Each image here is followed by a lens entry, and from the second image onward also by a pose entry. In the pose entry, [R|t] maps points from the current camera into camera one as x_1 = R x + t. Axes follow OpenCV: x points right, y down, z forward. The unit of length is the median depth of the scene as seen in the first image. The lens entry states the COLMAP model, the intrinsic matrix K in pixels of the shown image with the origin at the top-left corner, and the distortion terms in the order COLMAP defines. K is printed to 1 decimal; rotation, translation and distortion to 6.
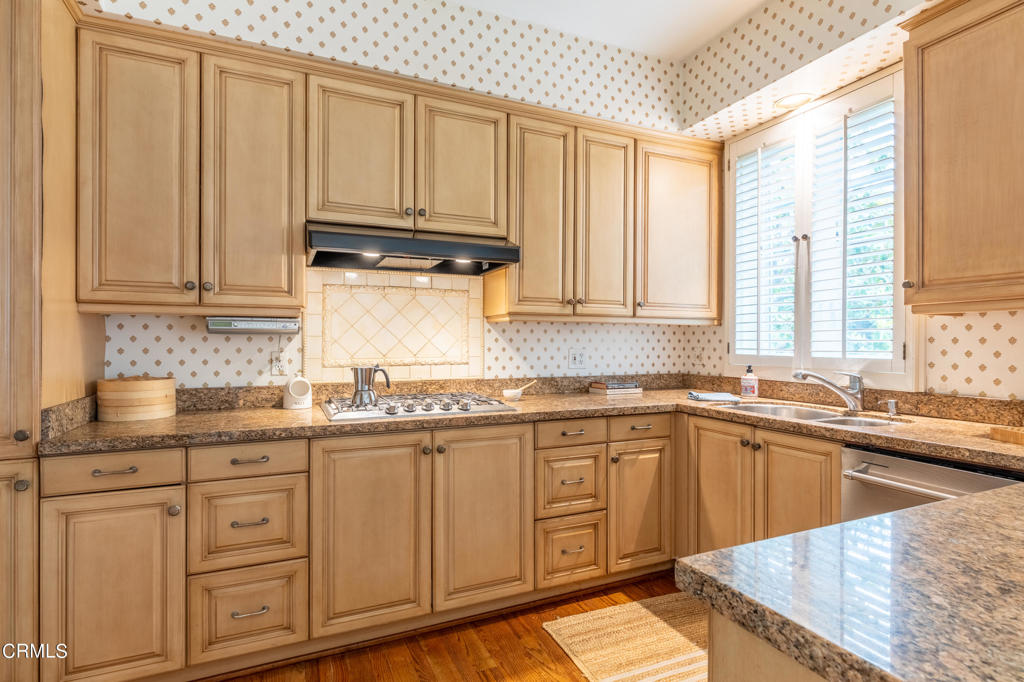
lens RADIAL K [[504.7, 0, 514.1], [0, 504.7, 344.2], [0, 0, 1]] dist [0.001182, -0.000122]
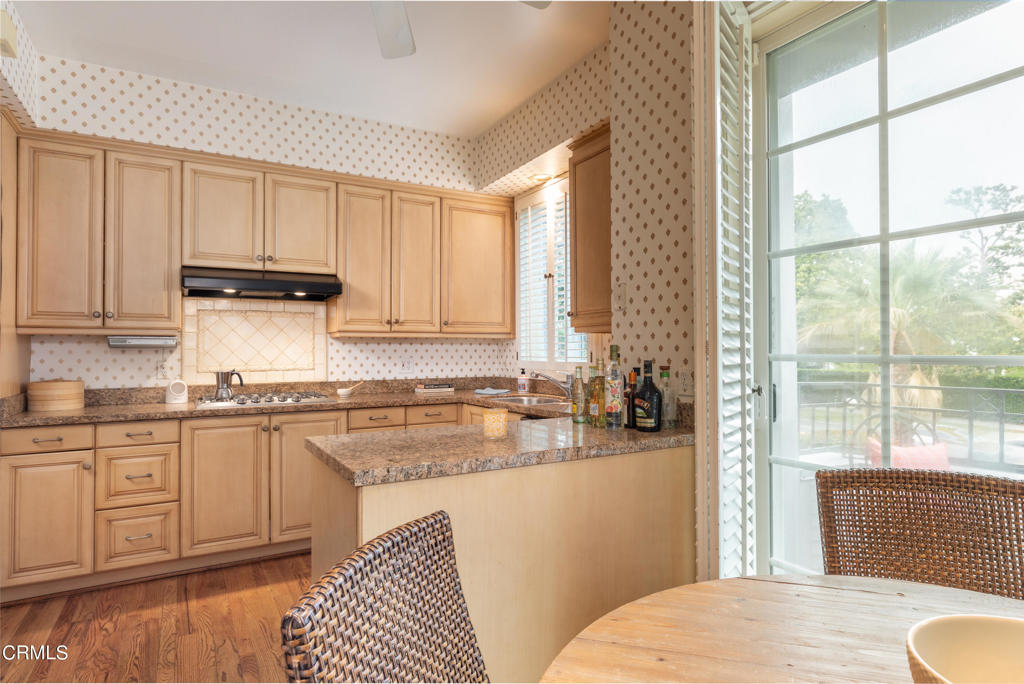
lens RADIAL K [[571.2, 0, 473.3], [0, 571.2, 343.6], [0, 0, 1]] dist [0.004073, -0.000039]
pose [[0.999306, -0.006856, 0.036619, 0.320984], [0.007592, 0.999771, -0.020021, 0.005303], [-0.036474, 0.020285, 0.999129, -0.579046]]
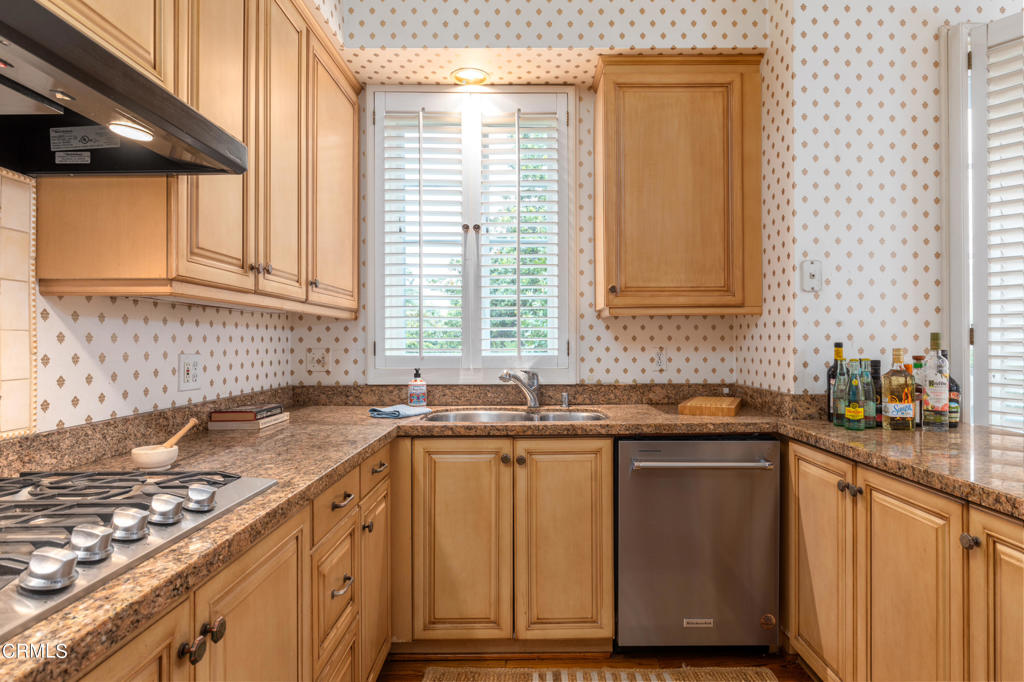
lens RADIAL K [[571.2, 0, 514.0], [0, 571.2, 342.3], [0, 0, 1]] dist [0.004073, -0.000039]
pose [[0.397530, -0.005172, 0.917575, -0.391259], [0.008354, 0.999963, 0.002017, -0.002448], [-0.917551, 0.006864, 0.397558, 0.561220]]
